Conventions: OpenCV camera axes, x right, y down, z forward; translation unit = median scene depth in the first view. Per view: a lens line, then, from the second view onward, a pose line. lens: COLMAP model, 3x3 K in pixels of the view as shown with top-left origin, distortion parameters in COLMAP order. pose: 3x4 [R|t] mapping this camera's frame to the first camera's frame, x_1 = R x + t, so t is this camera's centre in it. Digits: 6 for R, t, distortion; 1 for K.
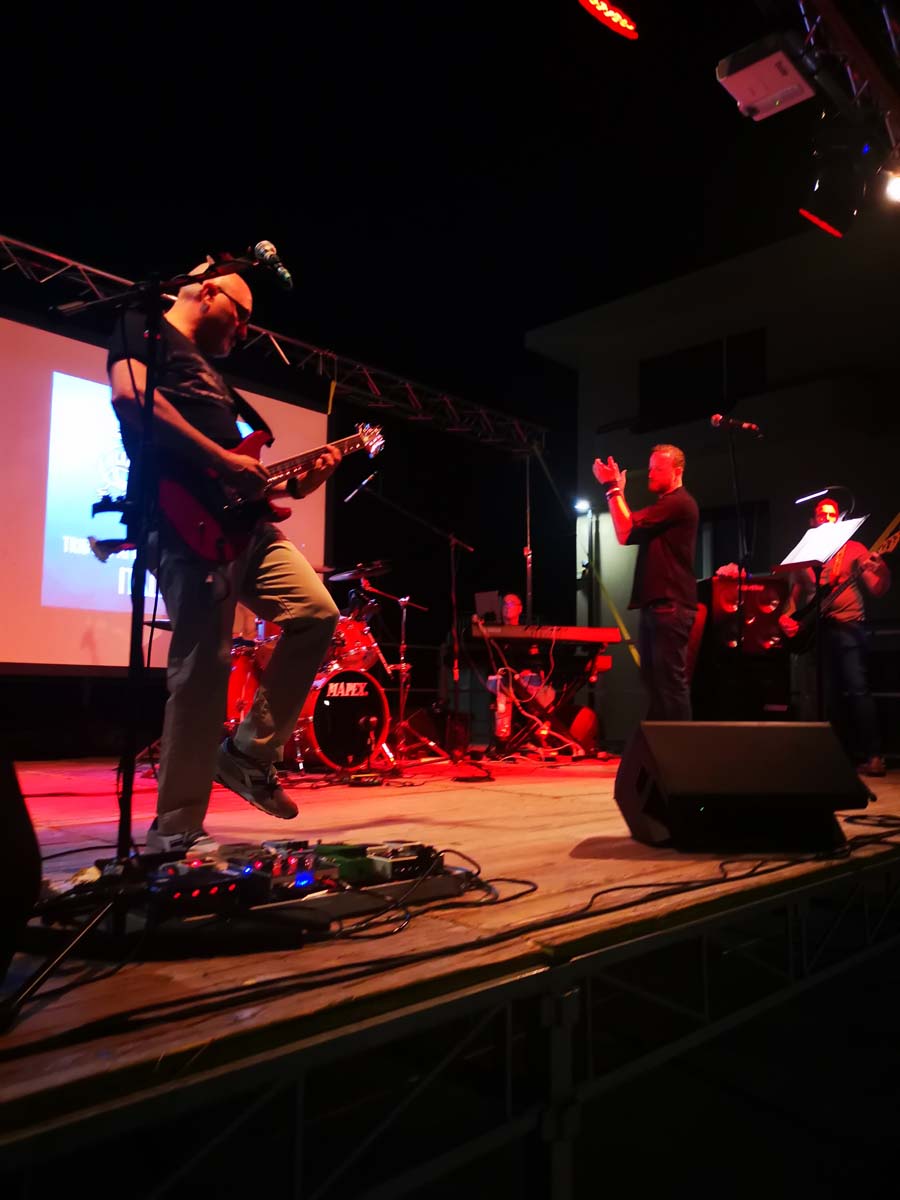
lens RADIAL K [[921.7, 0, 450.0], [0, 921.7, 600.0], [0, 0, 1]] dist [0.033309, -0.008102]
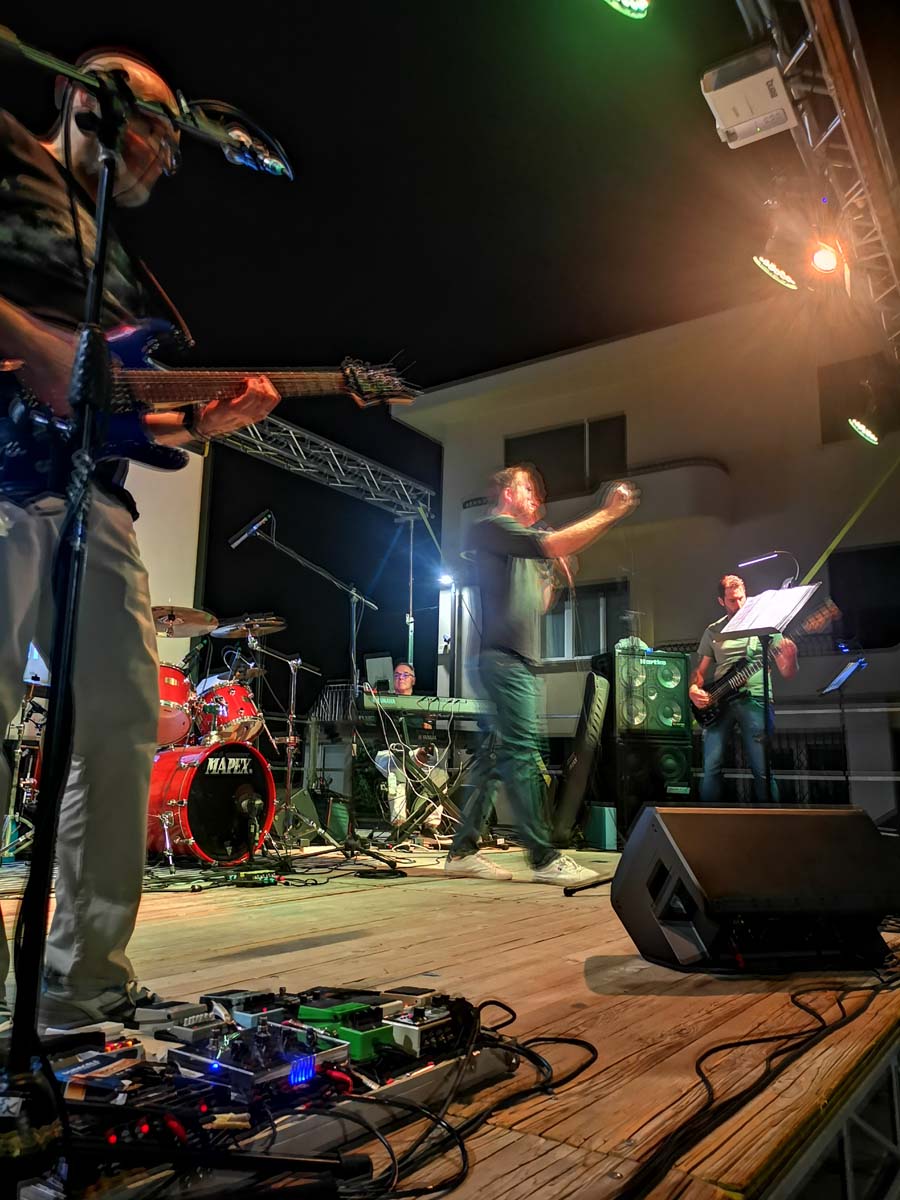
lens RADIAL K [[926.2, 0, 450.0], [0, 926.2, 600.0], [0, 0, 1]] dist [0.057138, -0.046169]
pose [[0.985193, 0.038665, 0.167030, -0.059831], [-0.024618, 0.996046, -0.085365, 0.013378], [-0.169670, 0.079989, 0.982249, 0.117021]]
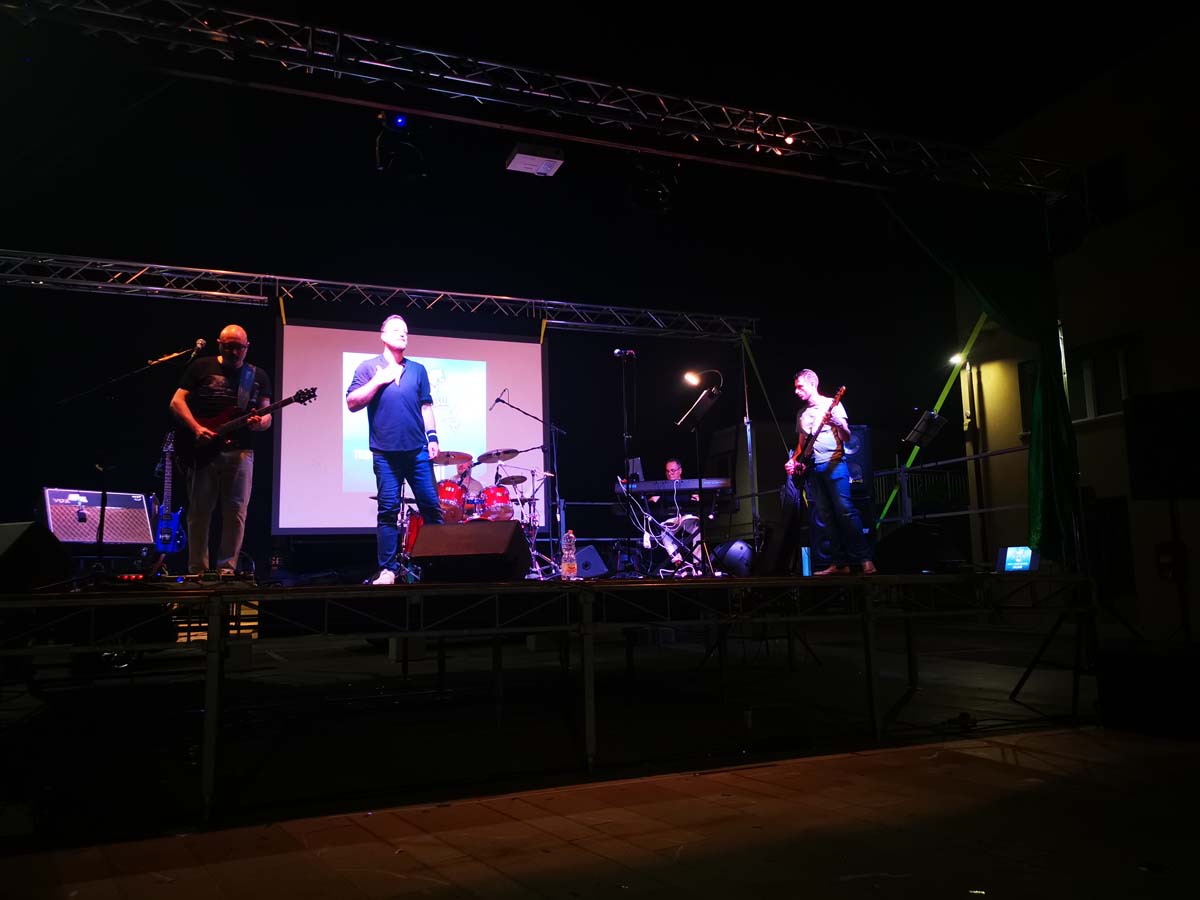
lens RADIAL K [[927.9, 0, 613.6], [0, 927.9, 451.2], [0, 0, 1]] dist [0.039990, -0.006162]
pose [[0.907567, -0.094881, -0.409048, 0.759401], [0.083334, 0.995459, -0.046006, 0.053614], [0.411556, 0.007666, 0.911352, -0.355878]]
